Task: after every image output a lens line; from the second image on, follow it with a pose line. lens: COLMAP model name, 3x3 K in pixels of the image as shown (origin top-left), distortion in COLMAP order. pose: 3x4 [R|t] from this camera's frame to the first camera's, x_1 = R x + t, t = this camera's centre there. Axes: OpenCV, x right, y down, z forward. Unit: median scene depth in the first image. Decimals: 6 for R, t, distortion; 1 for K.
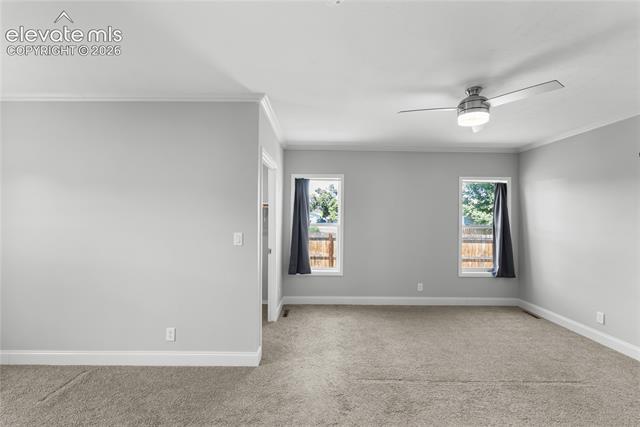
lens RADIAL K [[281.6, 0, 322.5], [0, 281.6, 217.3], [0, 0, 1]] dist [-0.007144, -0.000168]
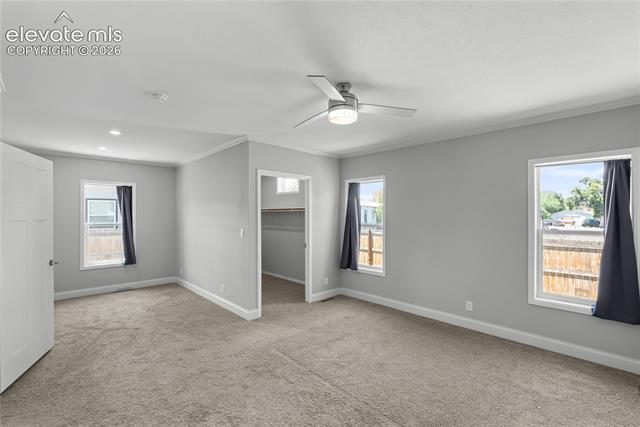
lens RADIAL K [[281.6, 0, 321.3], [0, 281.6, 214.5], [0, 0, 1]] dist [-0.007144, -0.000168]
pose [[0.695122, -0.009703, -0.718827, 0.702442], [0.001915, 0.999930, -0.011646, -0.001885], [0.718890, 0.006719, 0.695092, 0.162774]]
